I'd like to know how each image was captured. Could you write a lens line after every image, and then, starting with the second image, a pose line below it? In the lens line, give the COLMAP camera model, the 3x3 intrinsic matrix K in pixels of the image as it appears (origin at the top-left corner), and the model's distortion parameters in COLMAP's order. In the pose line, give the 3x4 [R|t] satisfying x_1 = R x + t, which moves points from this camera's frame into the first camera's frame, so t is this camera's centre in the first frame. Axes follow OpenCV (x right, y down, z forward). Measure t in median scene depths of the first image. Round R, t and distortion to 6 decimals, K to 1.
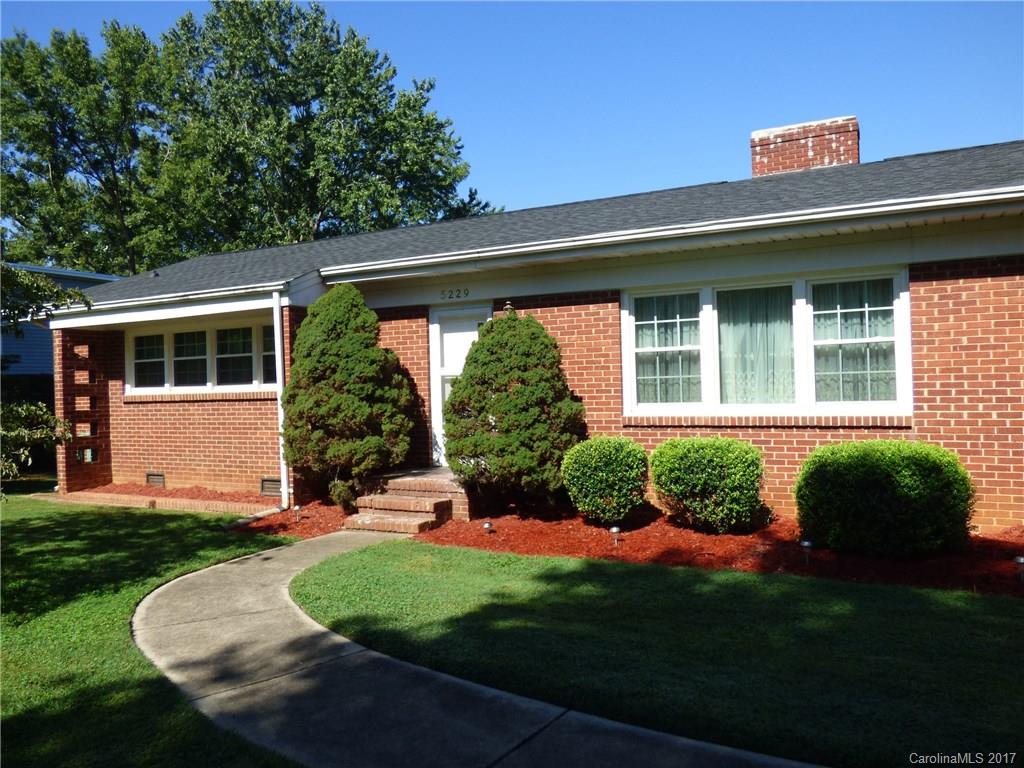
lens RADIAL K [[768.9, 0, 514.6], [0, 768.9, 381.9], [0, 0, 1]] dist [-0.000152, -0.025426]
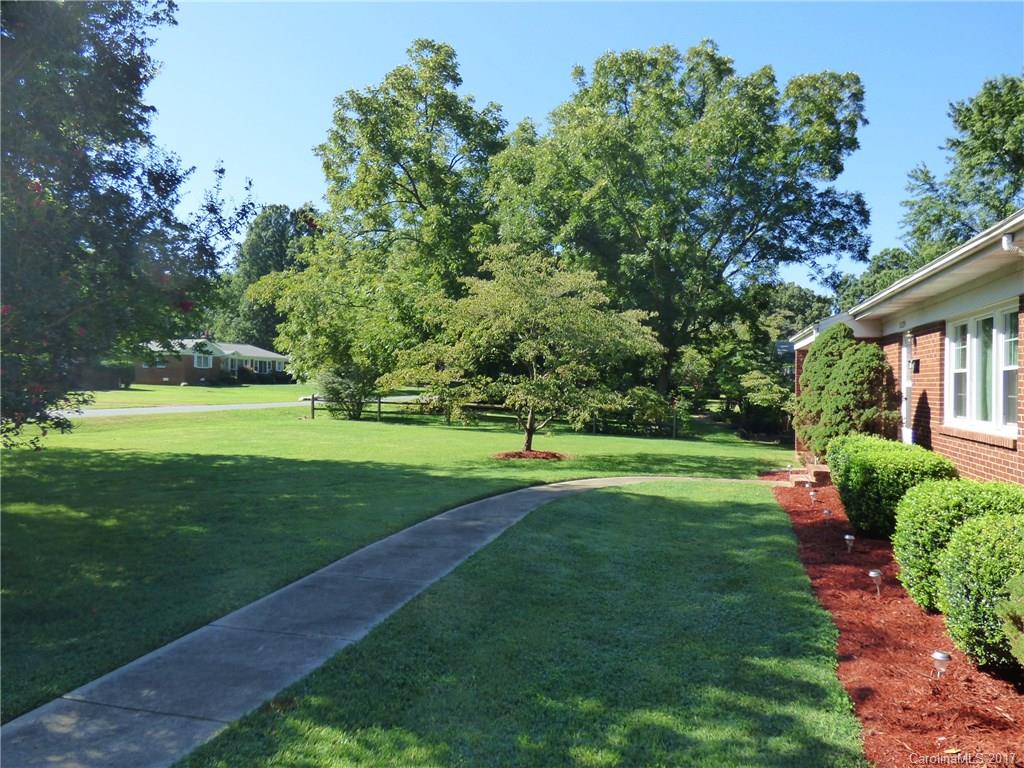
lens RADIAL K [[768.9, 0, 512.4], [0, 768.9, 384.1], [0, 0, 1]] dist [-0.000152, -0.025426]
pose [[0.216333, 0.030484, -0.975844, 1.293993], [-0.027287, 0.999311, 0.025168, -0.036711], [0.975938, 0.021183, 0.217016, 0.084510]]
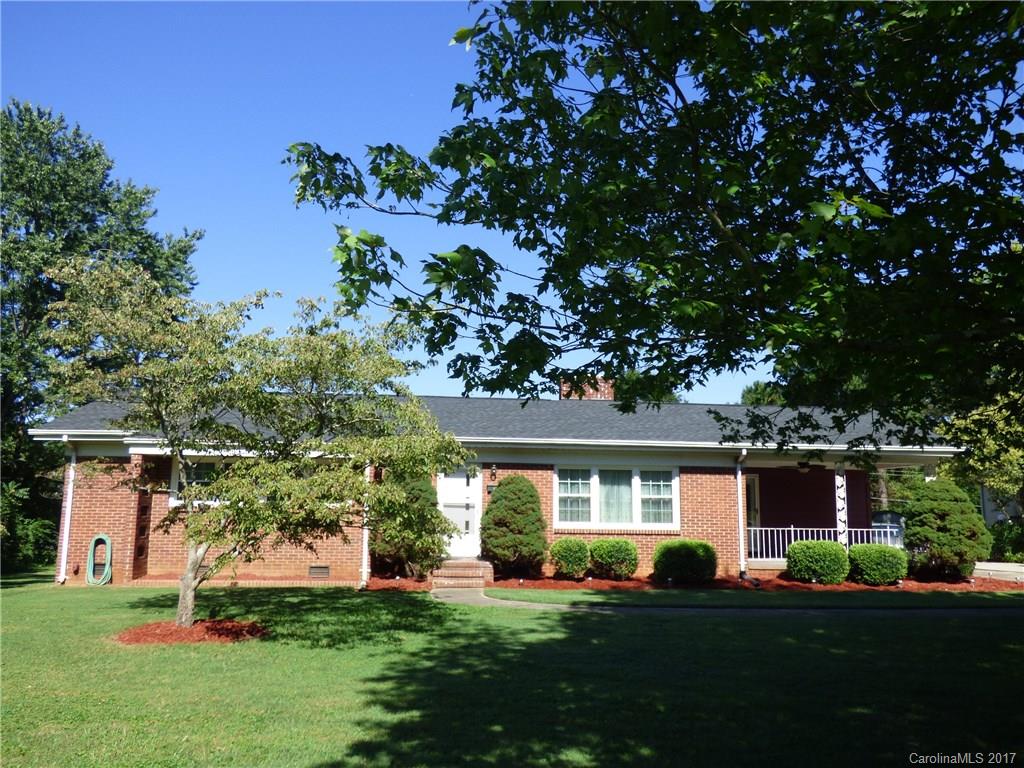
lens RADIAL K [[768.9, 0, 510.0], [0, 768.9, 389.5], [0, 0, 1]] dist [-0.000152, -0.025426]
pose [[0.839360, 0.115934, 0.531069, -1.161593], [-0.038073, 0.987130, -0.155319, 0.004814], [-0.542241, 0.110149, 0.832971, -0.701951]]
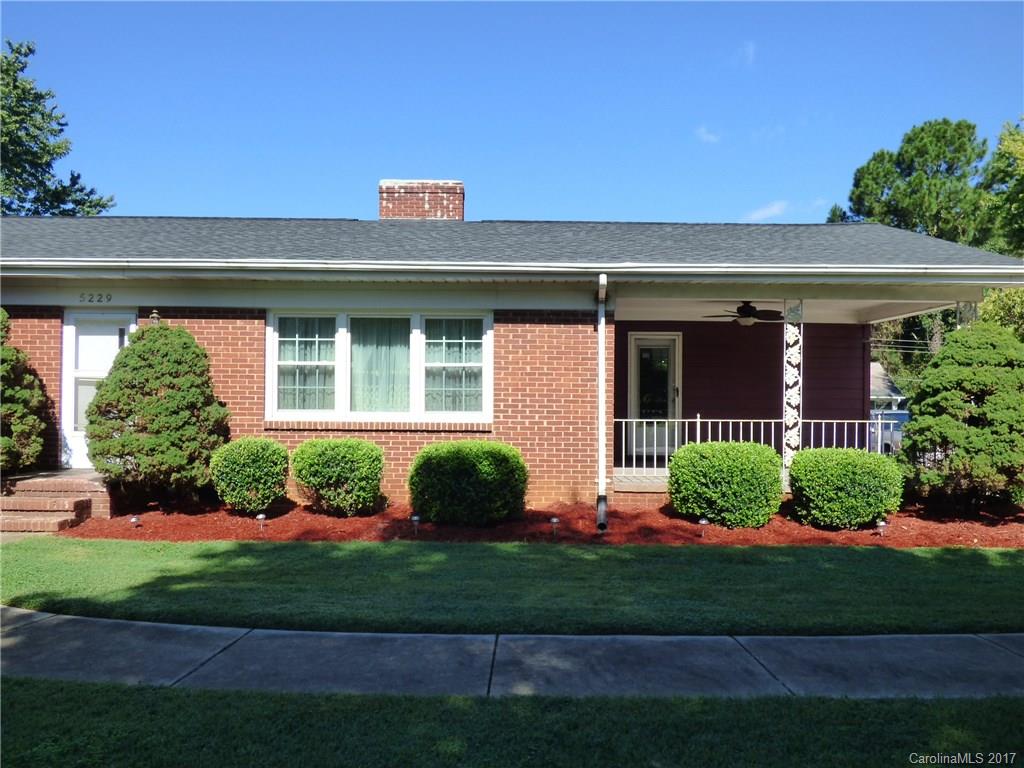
lens RADIAL K [[768.9, 0, 511.7], [0, 768.9, 382.8], [0, 0, 1]] dist [-0.000152, -0.025426]
pose [[0.881146, 0.038620, 0.471265, -0.081402], [-0.032284, 0.999247, -0.021526, 0.001966], [-0.471742, 0.003753, 0.881729, -0.185869]]
